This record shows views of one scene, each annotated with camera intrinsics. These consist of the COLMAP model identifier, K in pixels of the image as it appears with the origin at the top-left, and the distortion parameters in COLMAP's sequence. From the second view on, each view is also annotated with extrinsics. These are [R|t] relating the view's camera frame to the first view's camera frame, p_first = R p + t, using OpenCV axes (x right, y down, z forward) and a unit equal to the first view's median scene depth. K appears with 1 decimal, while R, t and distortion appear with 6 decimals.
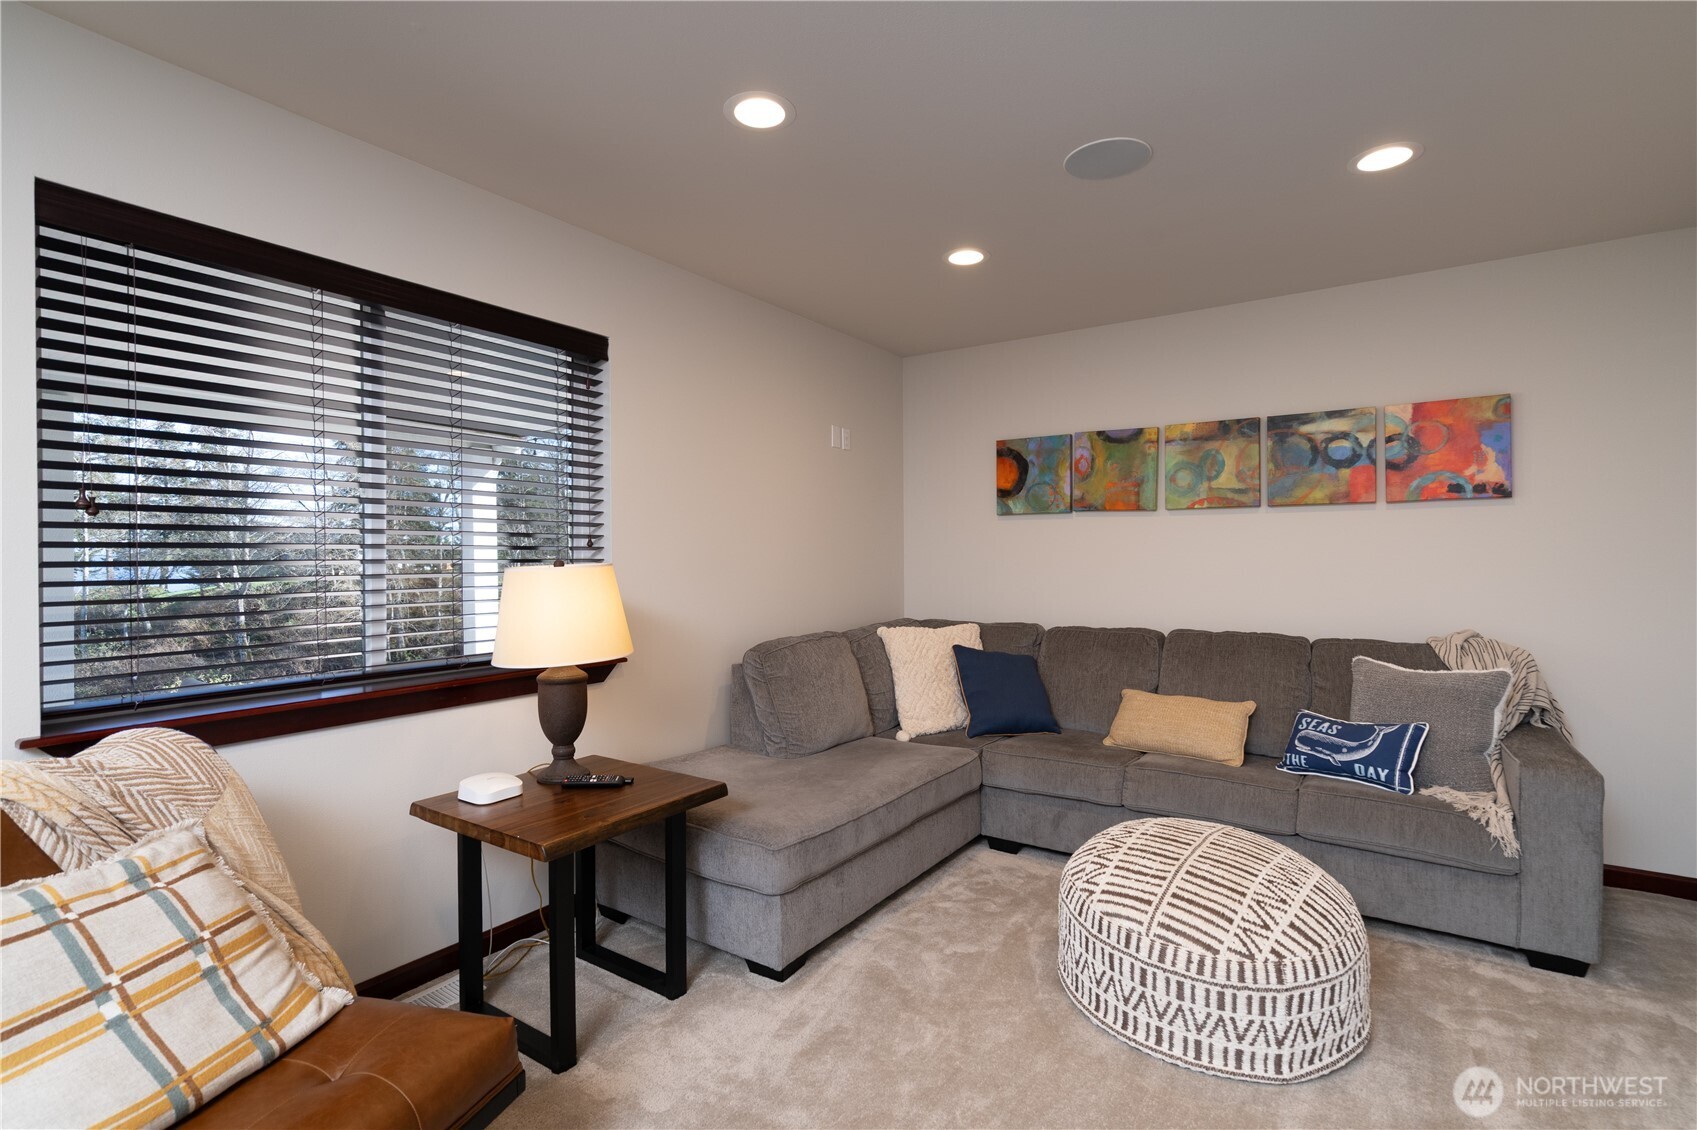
lens RADIAL K [[786.8, 0, 840.5], [0, 786.8, 558.8], [0, 0, 1]] dist [-0.000644, -0.000521]
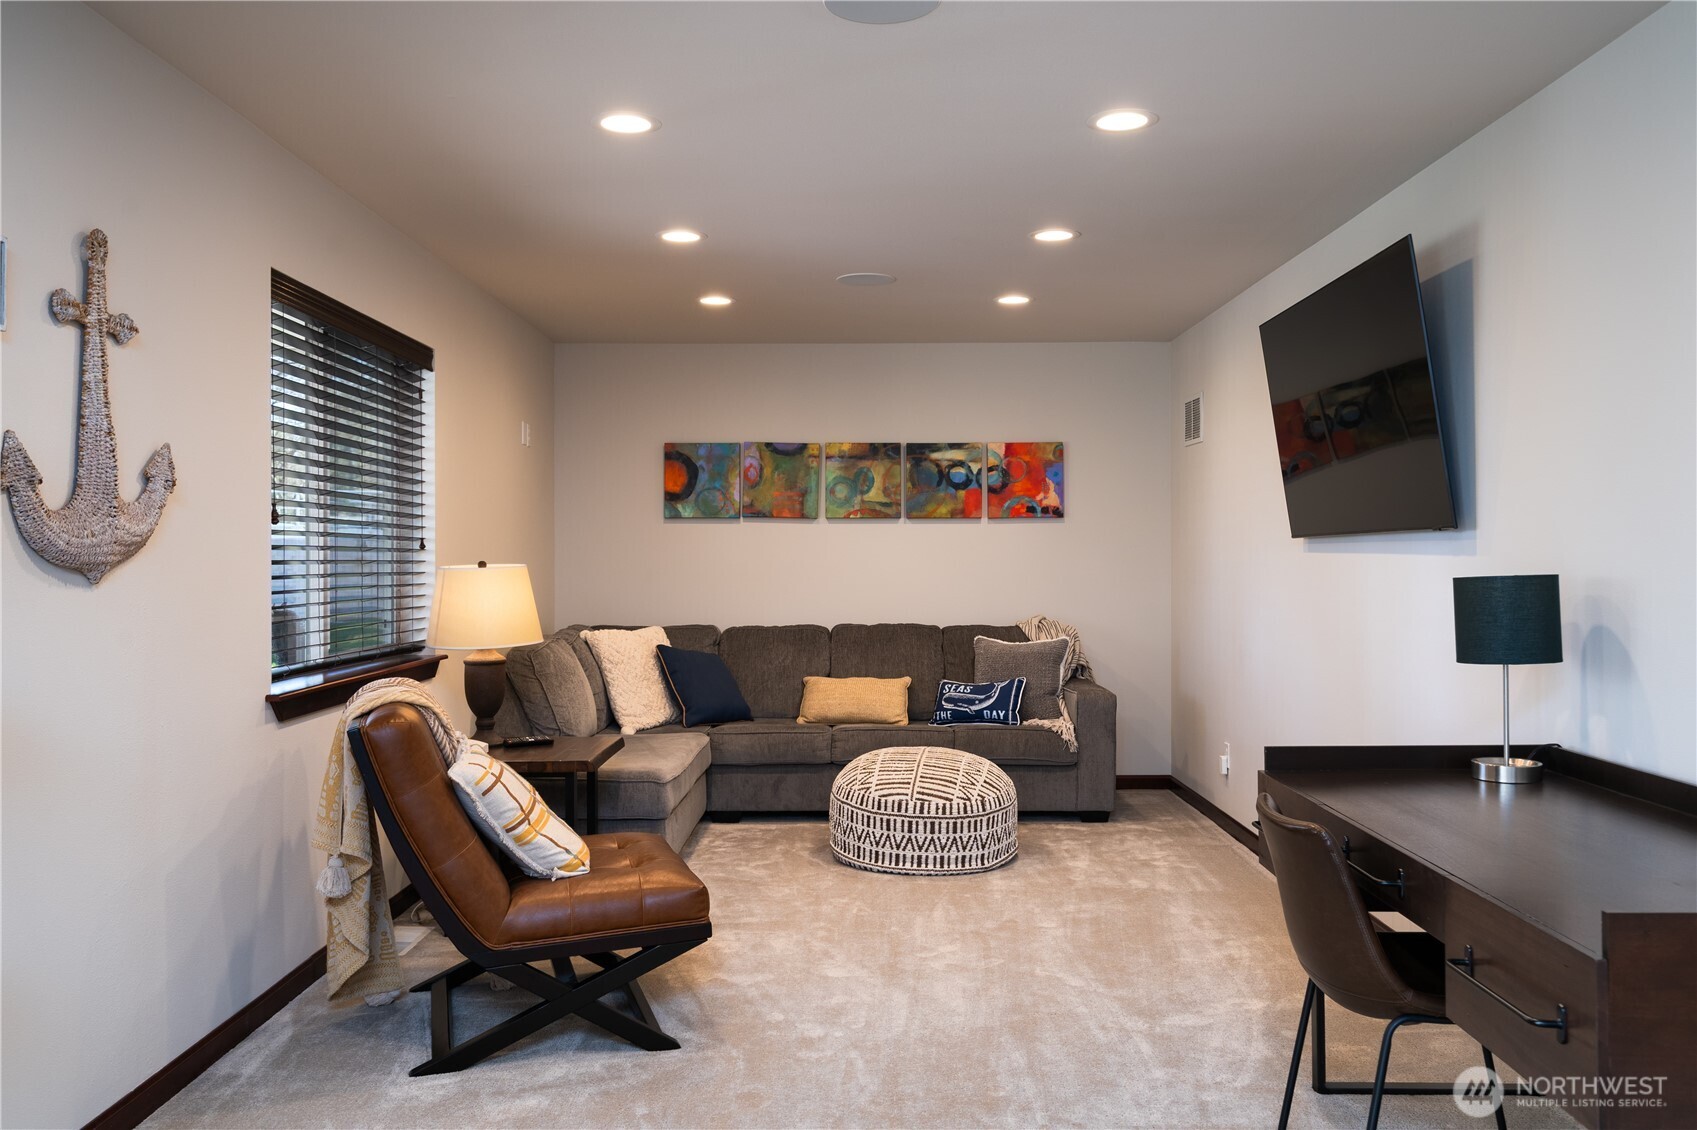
lens RADIAL K [[1373.5, 0, 849.7], [0, 1373.5, 563.9], [0, 0, 1]] dist [-0.016232, -0.002887]
pose [[0.823190, 0.001031, 0.567765, -0.787974], [0.001097, 0.999994, -0.003405, 0.010339], [-0.567765, 0.003426, 0.823184, -0.737214]]
